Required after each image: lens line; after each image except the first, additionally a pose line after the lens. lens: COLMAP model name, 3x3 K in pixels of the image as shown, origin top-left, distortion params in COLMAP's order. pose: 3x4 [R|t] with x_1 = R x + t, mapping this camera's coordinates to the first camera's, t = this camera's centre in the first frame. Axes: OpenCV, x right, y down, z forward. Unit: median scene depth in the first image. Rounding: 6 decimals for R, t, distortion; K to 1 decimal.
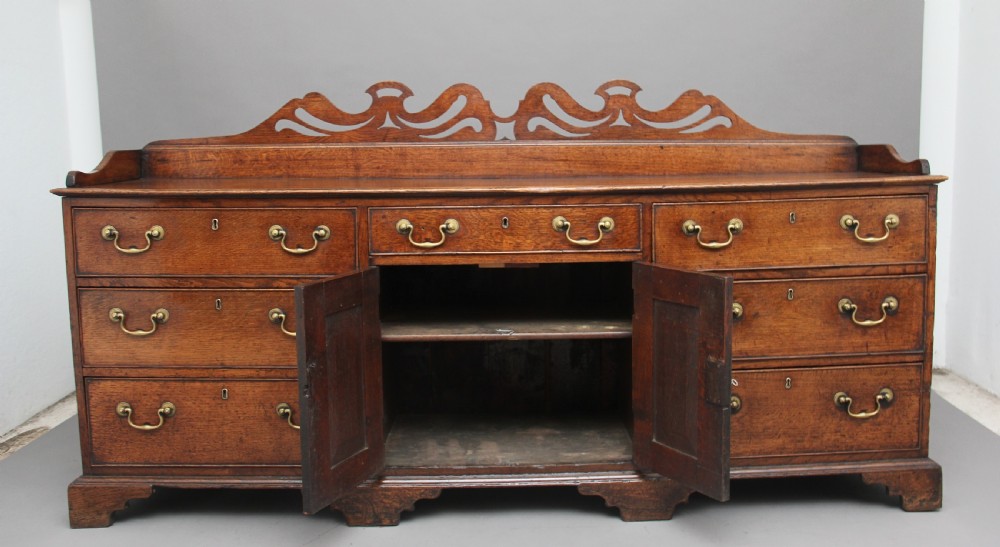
lens RADIAL K [[1034.3, 0, 507.5], [0, 1034.3, 278.9], [0, 0, 1]] dist [-0.030591, 0.000000]
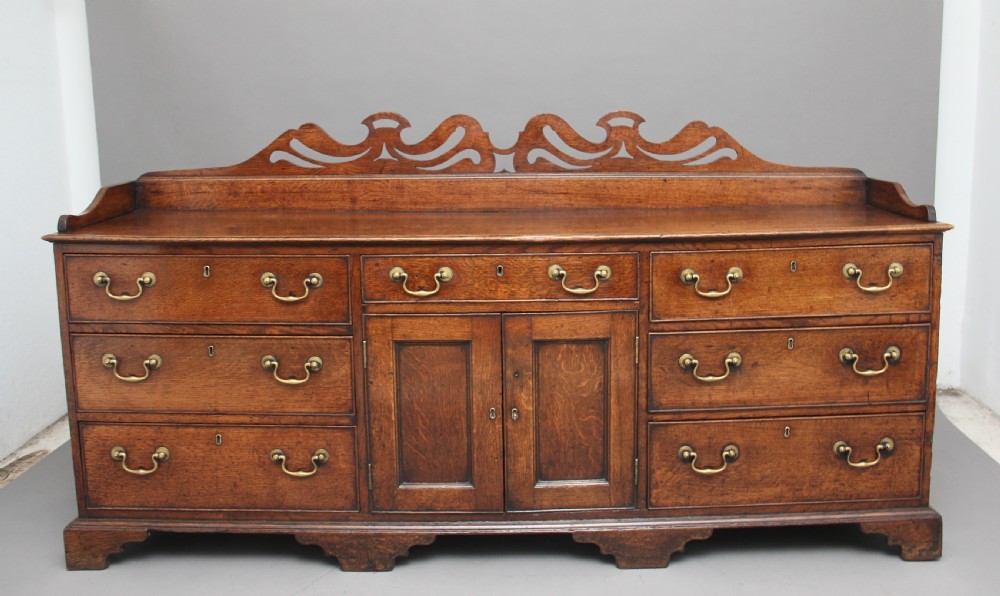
lens RADIAL K [[1069.0, 0, 510.6], [0, 1069.0, 279.1], [0, 0, 1]] dist [-0.039090, 0.000000]
pose [[0.999825, 0.004762, -0.018103, 0.025750], [-0.004005, 0.999124, 0.041647, -0.086654], [0.018285, -0.041567, 0.998968, -0.015499]]
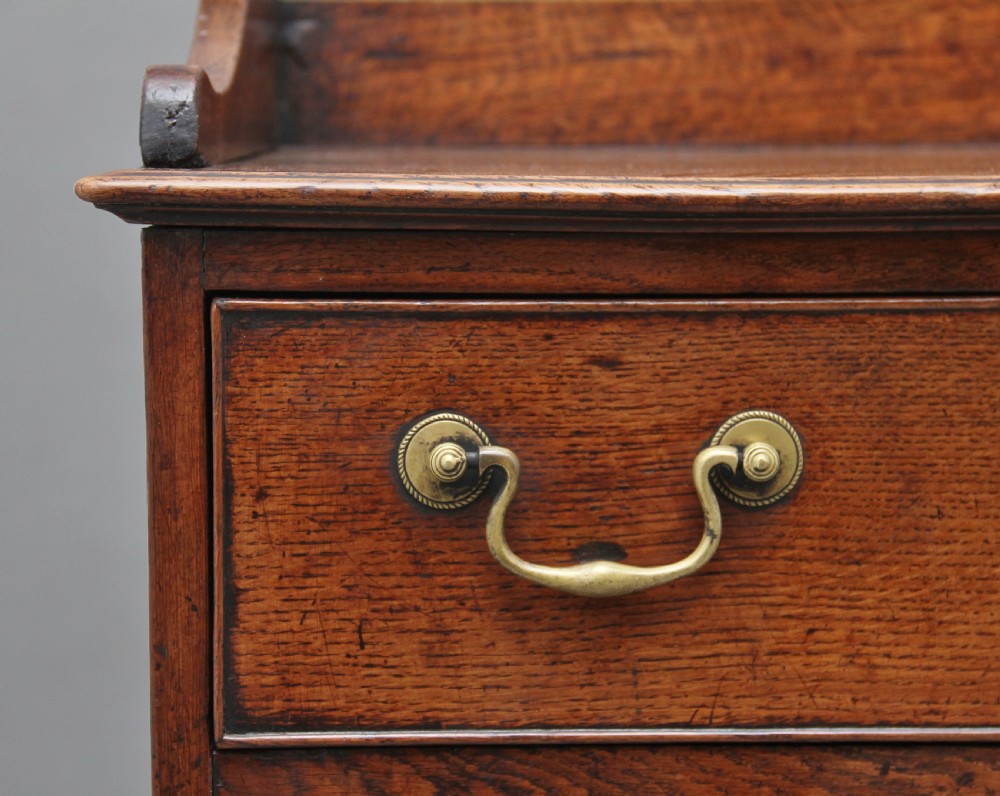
lens RADIAL K [[2568.8, 0, 505.1], [0, 2568.8, 399.8], [0, 0, 1]] dist [0.270863, 0.000000]
pose [[0.998941, -0.004433, 0.045787, -0.384999], [0.005911, 0.999465, -0.032182, -0.040264], [-0.045620, 0.032419, 0.998433, 0.598854]]
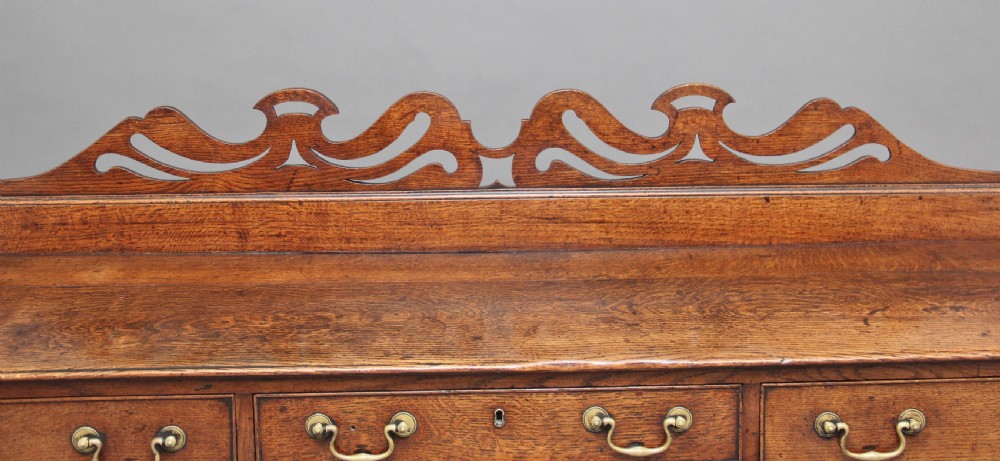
lens RADIAL K [[1428.5, 0, 503.2], [0, 1428.5, 145.8], [0, 0, 1]] dist [0.159763, 0.000000]
pose [[0.999975, -0.000758, 0.007081, -0.005247], [0.000052, 0.995067, 0.099200, -0.272149], [-0.007121, -0.099197, 0.995042, 0.228890]]
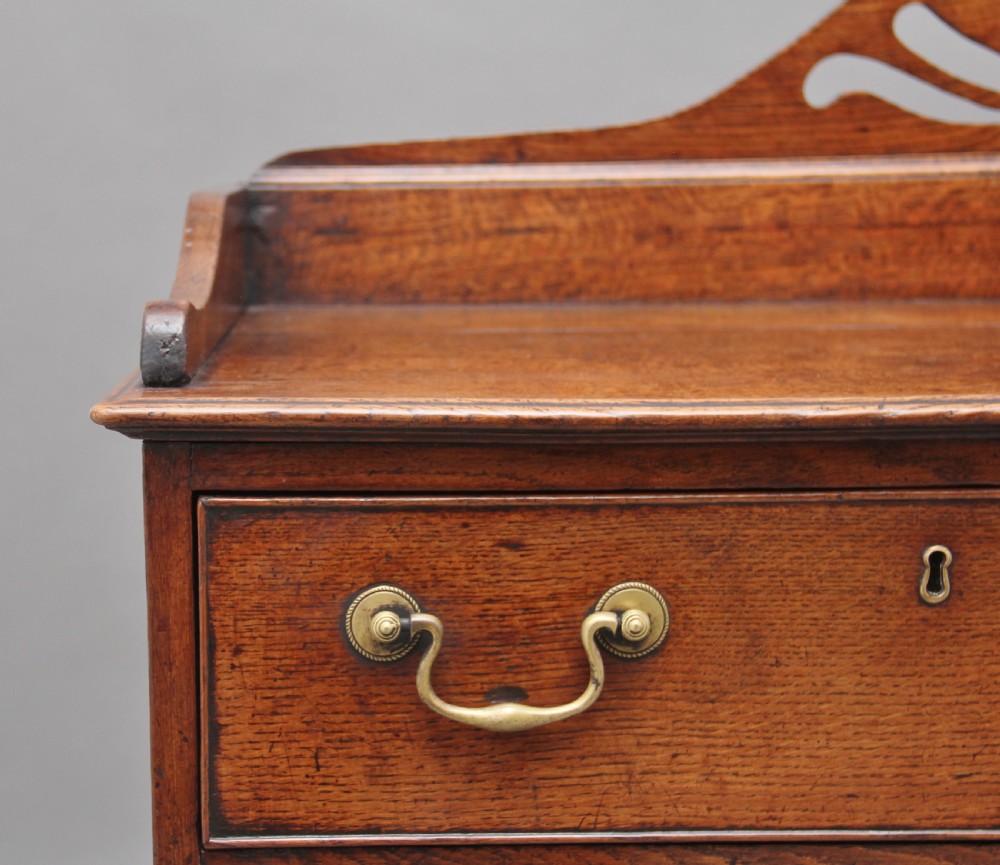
lens RADIAL K [[2026.8, 0, 385.8], [0, 2026.8, 436.8], [0, 0, 1]] dist [0.107521, 0.000000]
pose [[0.999520, -0.008857, 0.029688, -0.386899], [0.008695, 0.999947, 0.005565, -0.079554], [-0.029736, -0.005304, 0.999544, 0.602831]]
